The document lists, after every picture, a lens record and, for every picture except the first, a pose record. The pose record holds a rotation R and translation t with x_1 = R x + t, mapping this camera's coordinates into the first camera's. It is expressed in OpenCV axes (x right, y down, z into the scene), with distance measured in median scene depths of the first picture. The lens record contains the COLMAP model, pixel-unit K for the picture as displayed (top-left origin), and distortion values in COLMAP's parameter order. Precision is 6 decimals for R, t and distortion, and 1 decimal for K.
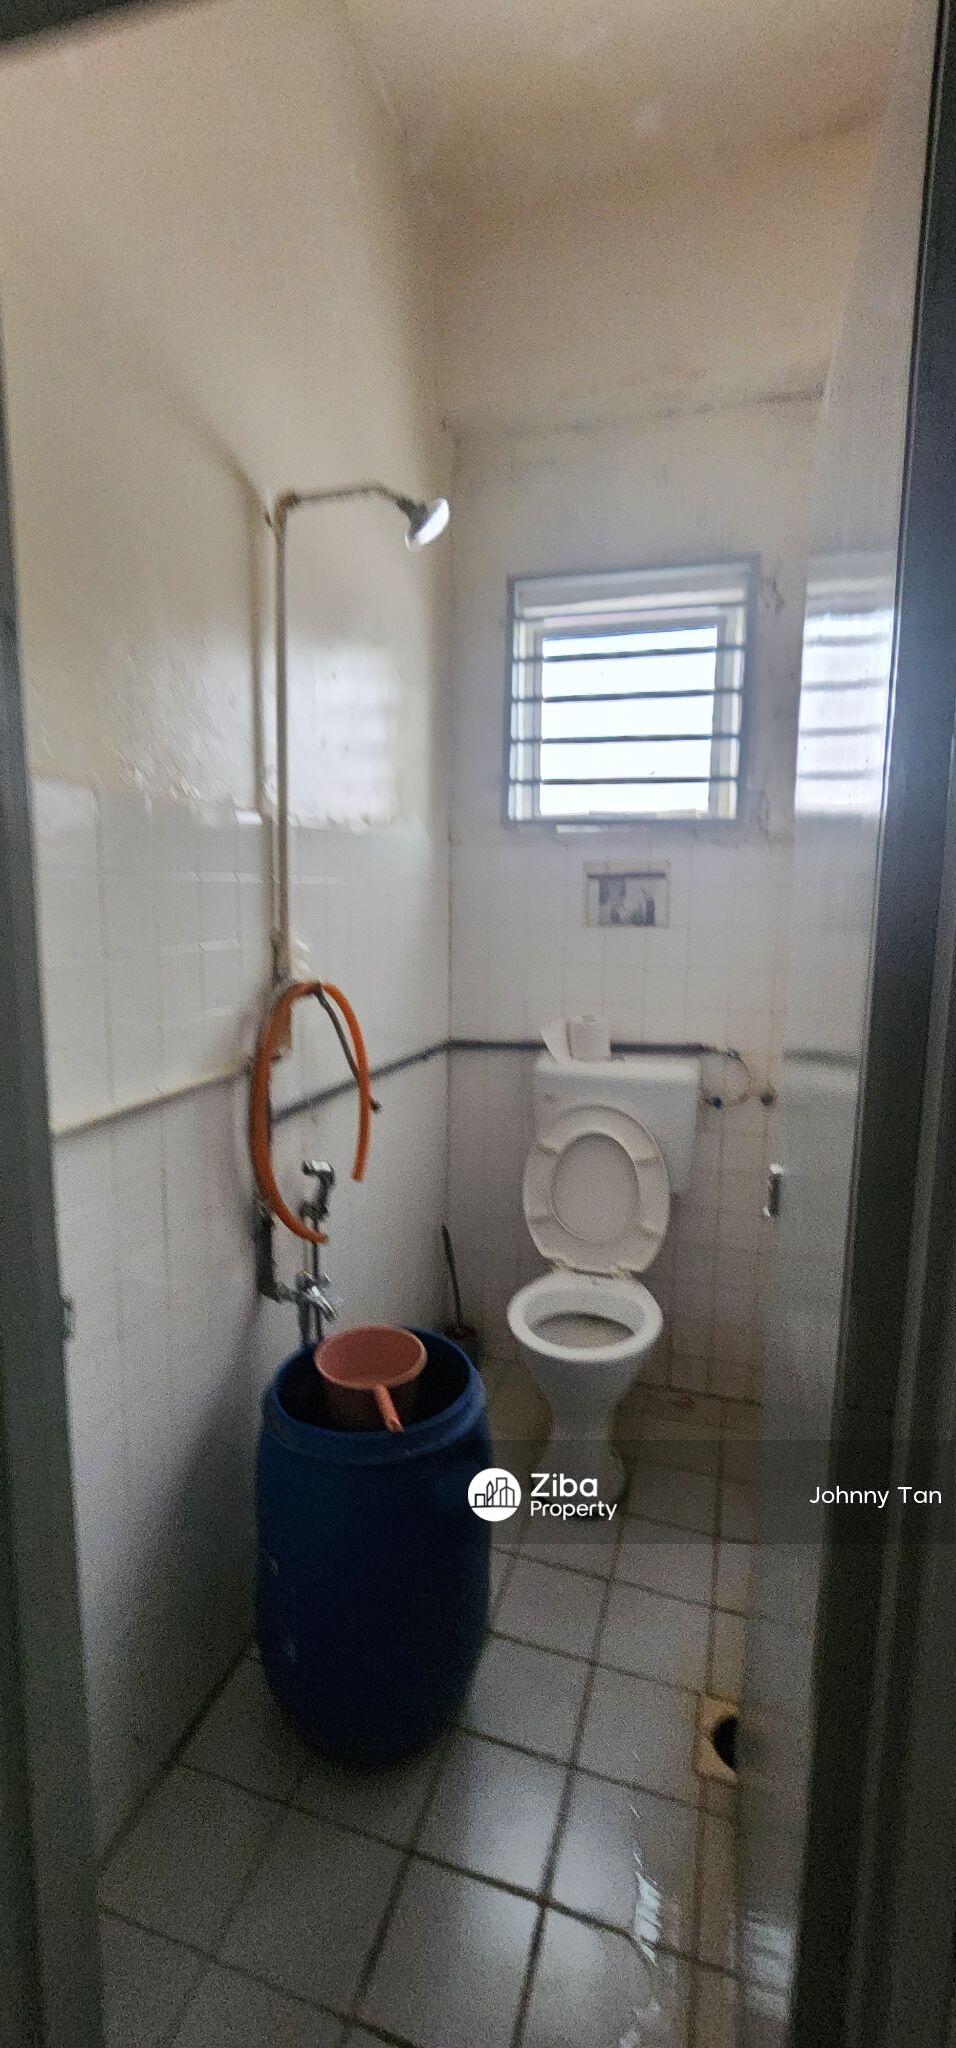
lens RADIAL K [[853.4, 0, 471.3], [0, 853.4, 1009.7], [0, 0, 1]] dist [0.000844, 0.000178]
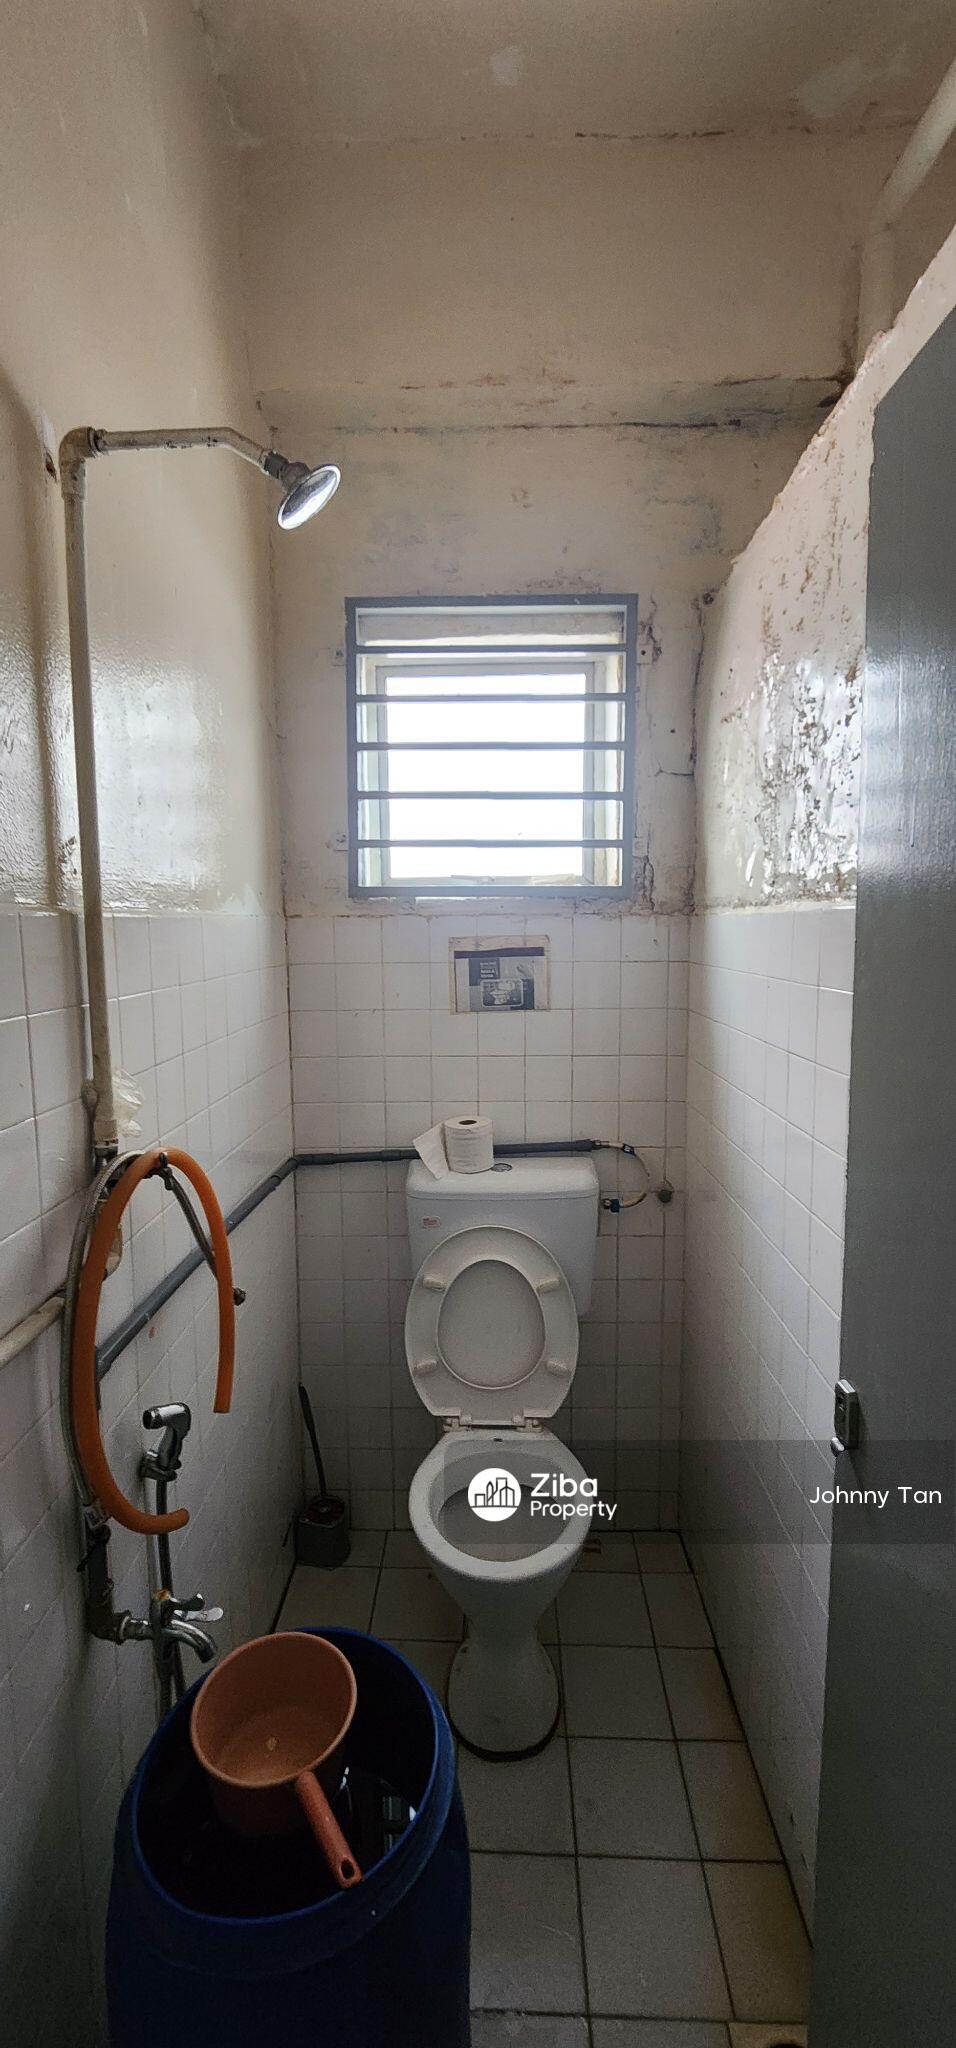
lens RADIAL K [[853.4, 0, 482.0], [0, 853.4, 1028.7], [0, 0, 1]] dist [0.000844, 0.000178]
pose [[0.963438, -0.049463, 0.263325, -0.072638], [0.055772, 0.998307, -0.016534, -0.071918], [-0.262062, 0.030616, 0.964565, 0.186954]]
